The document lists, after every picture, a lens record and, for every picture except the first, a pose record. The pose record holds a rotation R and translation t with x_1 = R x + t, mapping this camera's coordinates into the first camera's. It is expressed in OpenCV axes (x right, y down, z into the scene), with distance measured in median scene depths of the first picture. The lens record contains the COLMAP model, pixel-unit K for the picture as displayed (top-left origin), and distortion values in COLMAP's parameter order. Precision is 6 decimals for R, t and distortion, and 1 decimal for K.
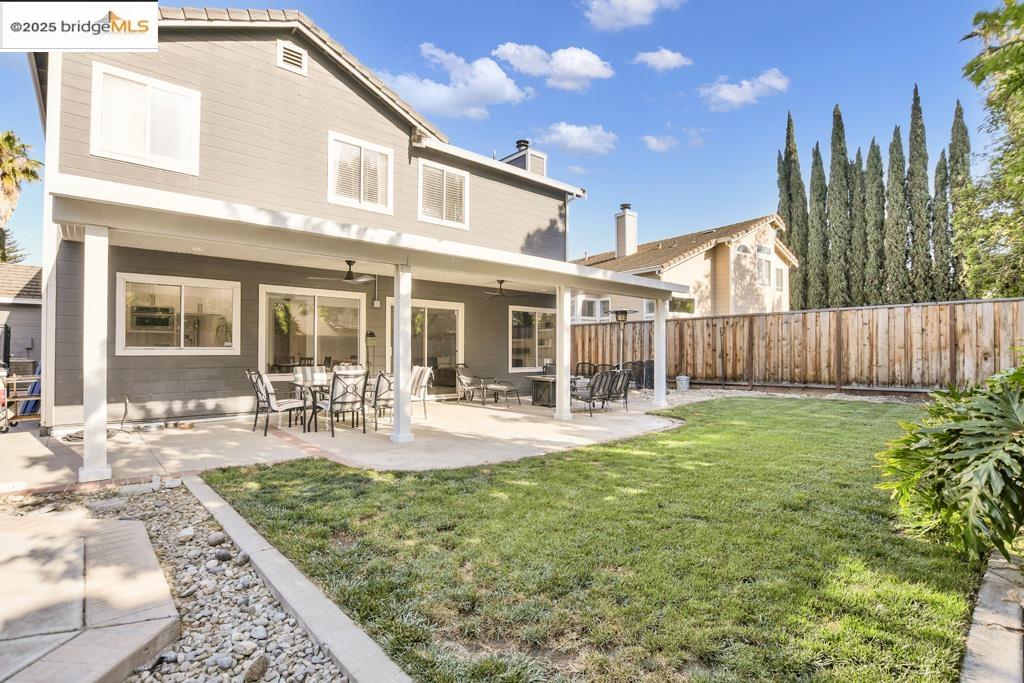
lens RADIAL K [[506.3, 0, 507.5], [0, 506.3, 344.0], [0, 0, 1]] dist [-0.026571, 0.001500]
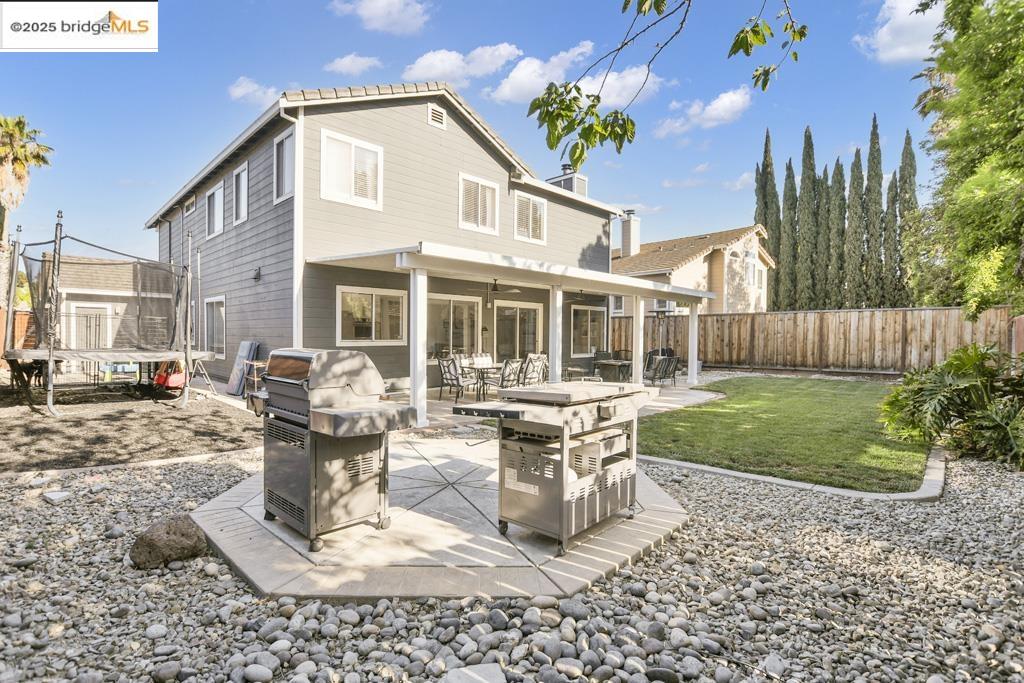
lens RADIAL K [[501.7, 0, 510.5], [0, 501.7, 345.2], [0, 0, 1]] dist [-0.021267, 0.000165]
pose [[0.996939, 0.003434, 0.078107, -0.228041], [-0.006237, 0.999344, 0.035665, -0.018269], [-0.077933, -0.036043, 0.996307, -0.219086]]
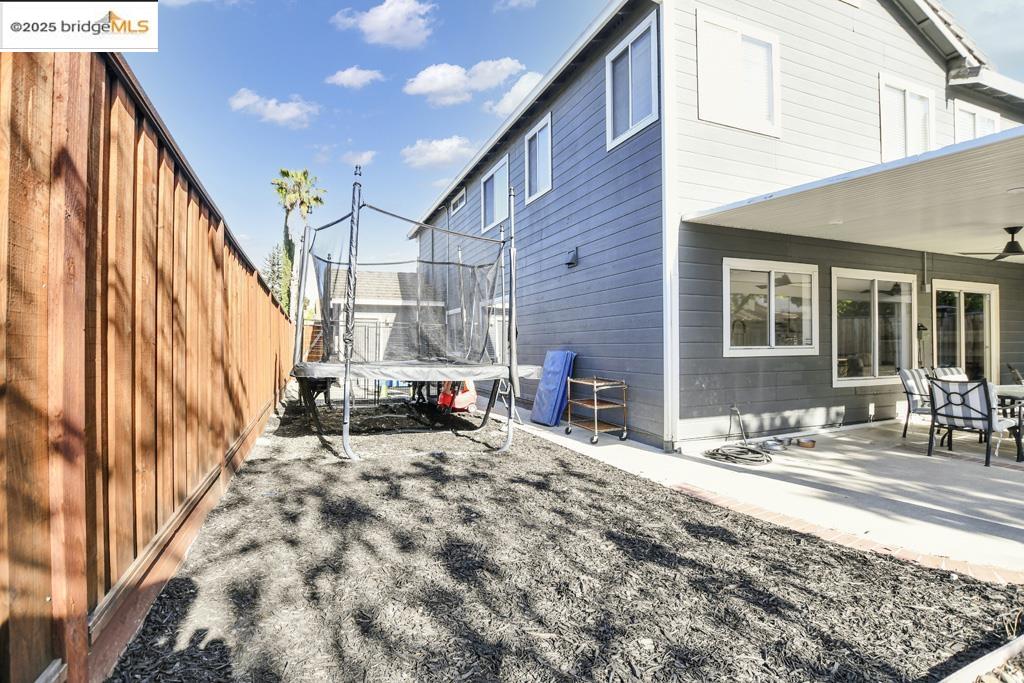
lens RADIAL K [[472.3, 0, 512.0], [0, 472.3, 341.5], [0, 0, 1]] dist [-0.018888, 0.000747]
pose [[0.958537, -0.010709, -0.284767, -0.505964], [0.012050, 0.999923, 0.002956, -0.005391], [0.284713, -0.006265, 0.958592, 0.096101]]
